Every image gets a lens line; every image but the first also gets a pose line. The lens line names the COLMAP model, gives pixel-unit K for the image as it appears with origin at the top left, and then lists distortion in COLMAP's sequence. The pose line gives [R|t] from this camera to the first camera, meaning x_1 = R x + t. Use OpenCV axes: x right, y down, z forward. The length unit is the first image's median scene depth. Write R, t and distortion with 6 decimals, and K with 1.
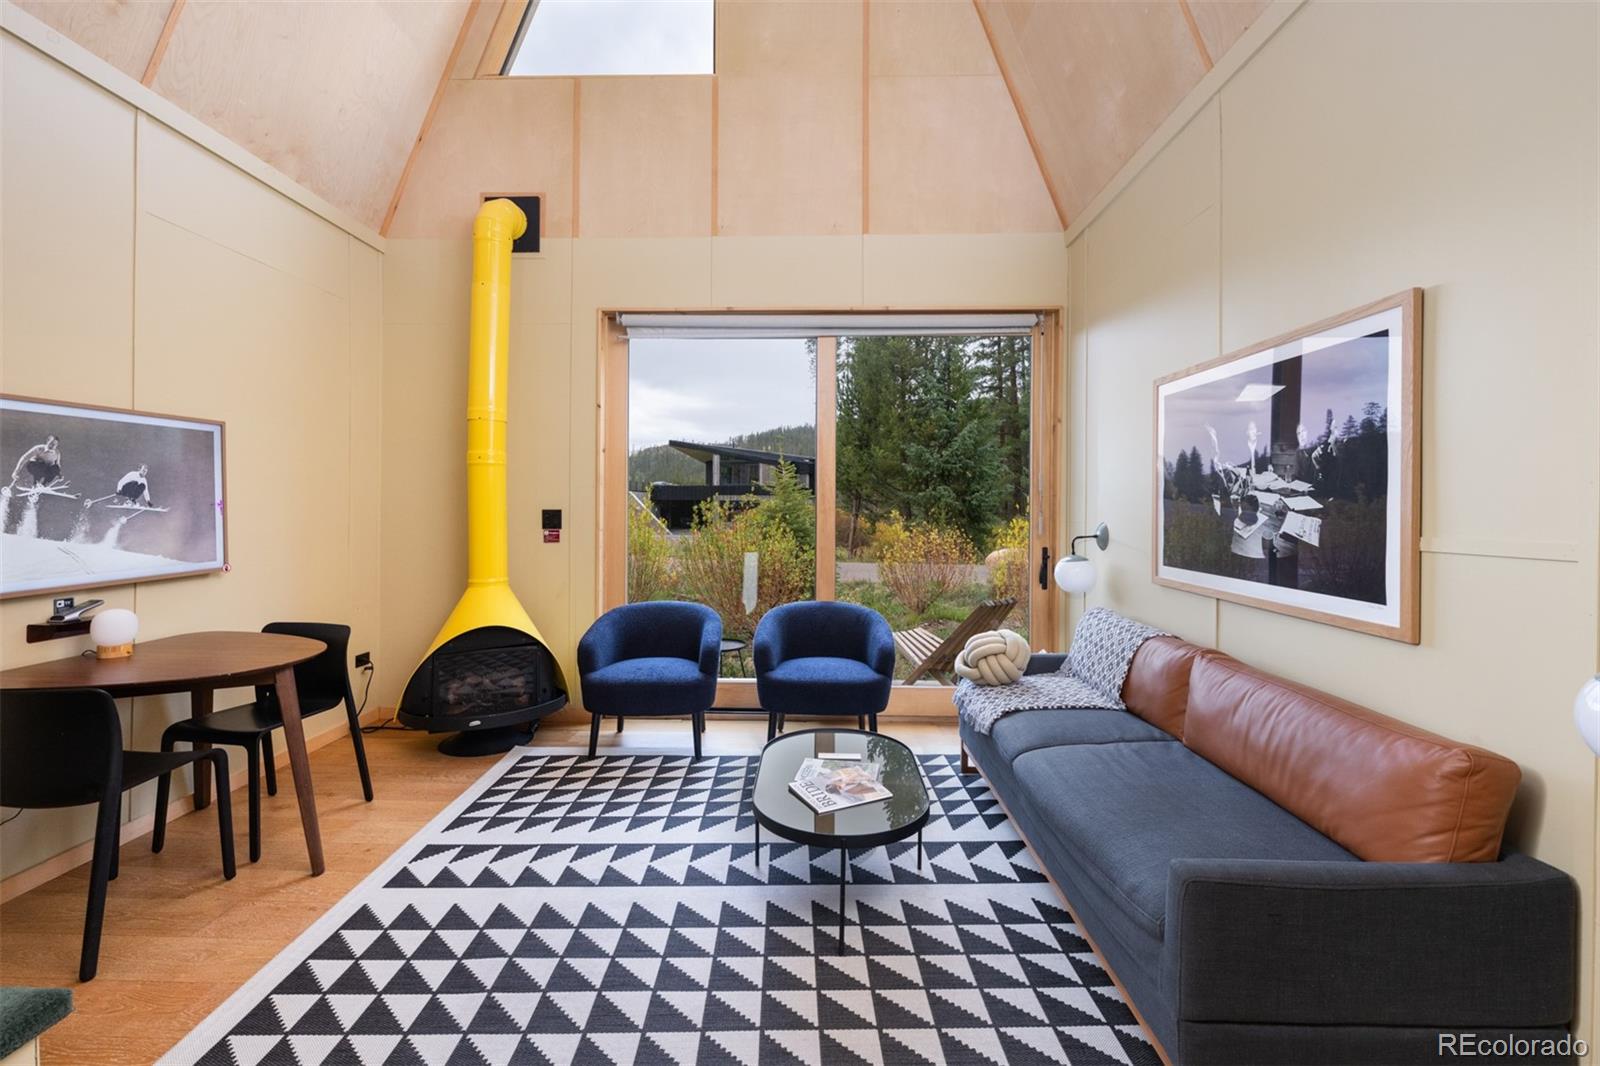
lens RADIAL K [[684.2, 0, 795.5], [0, 684.2, 503.4], [0, 0, 1]] dist [-0.001242, -0.000904]
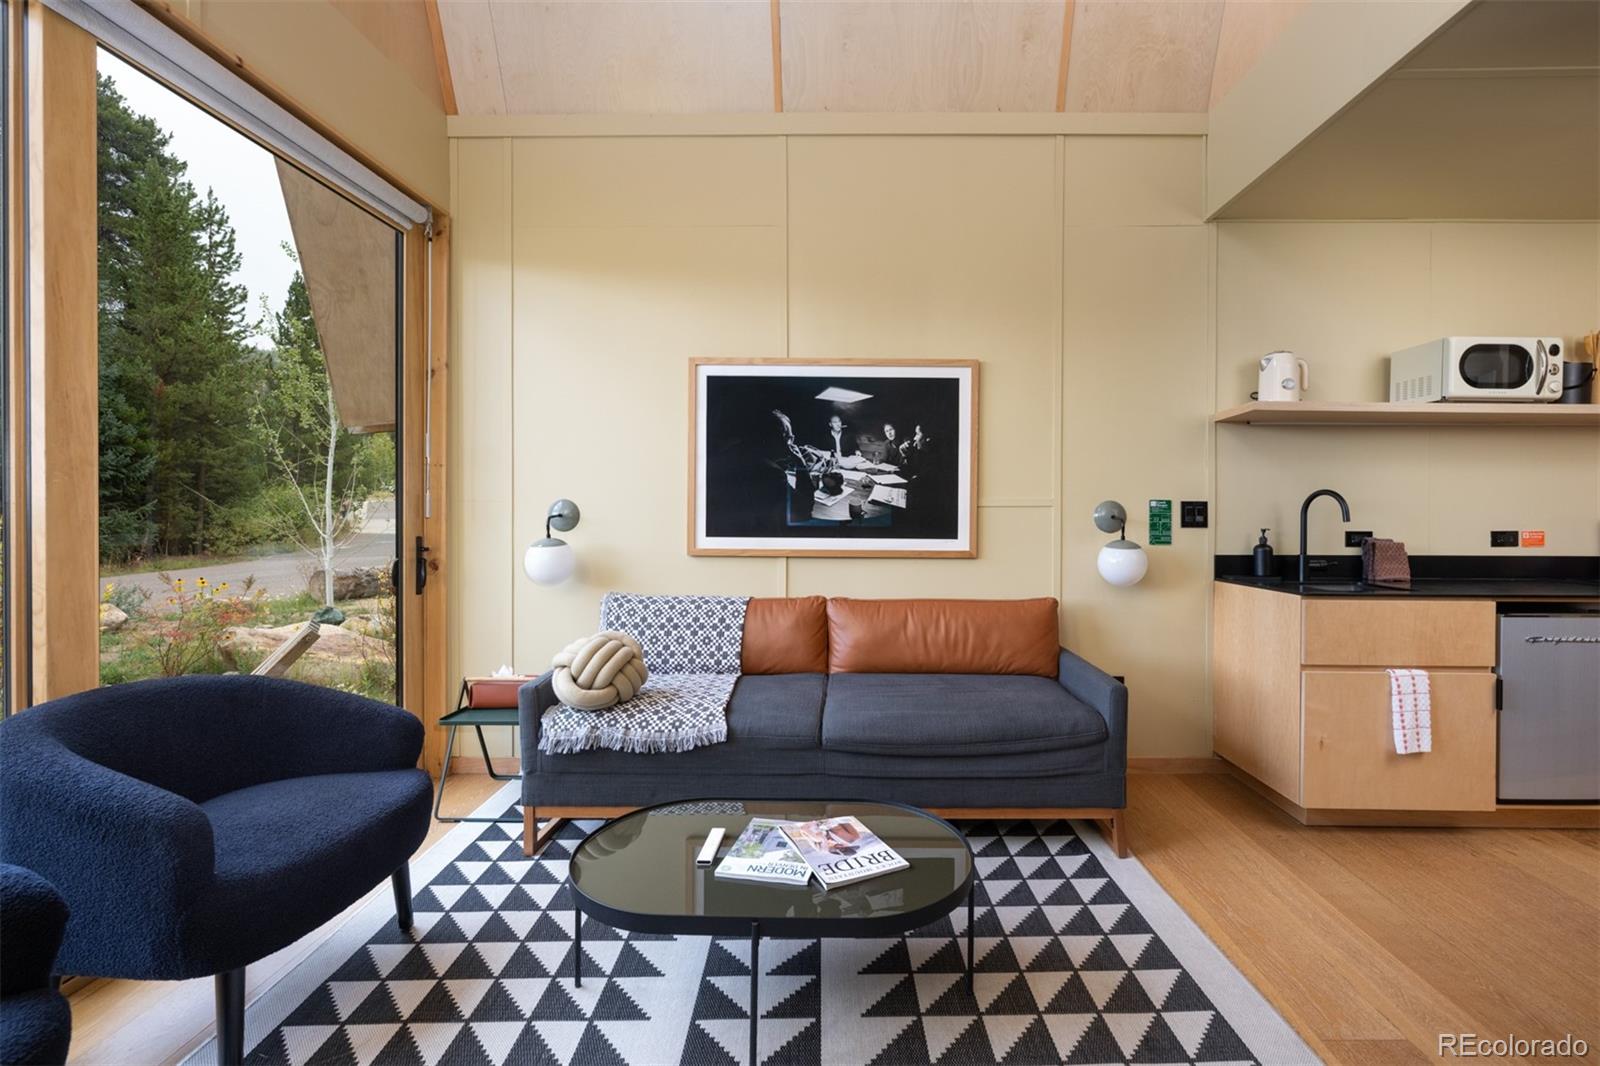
lens RADIAL K [[684.2, 0, 848.6], [0, 684.2, 521.3], [0, 0, 1]] dist [-0.001242, -0.000904]
pose [[-0.019774, -0.013858, 0.999708, -0.455793], [-0.006863, 0.999882, 0.013724, 0.044408], [-0.999781, -0.006590, -0.019867, 0.703530]]
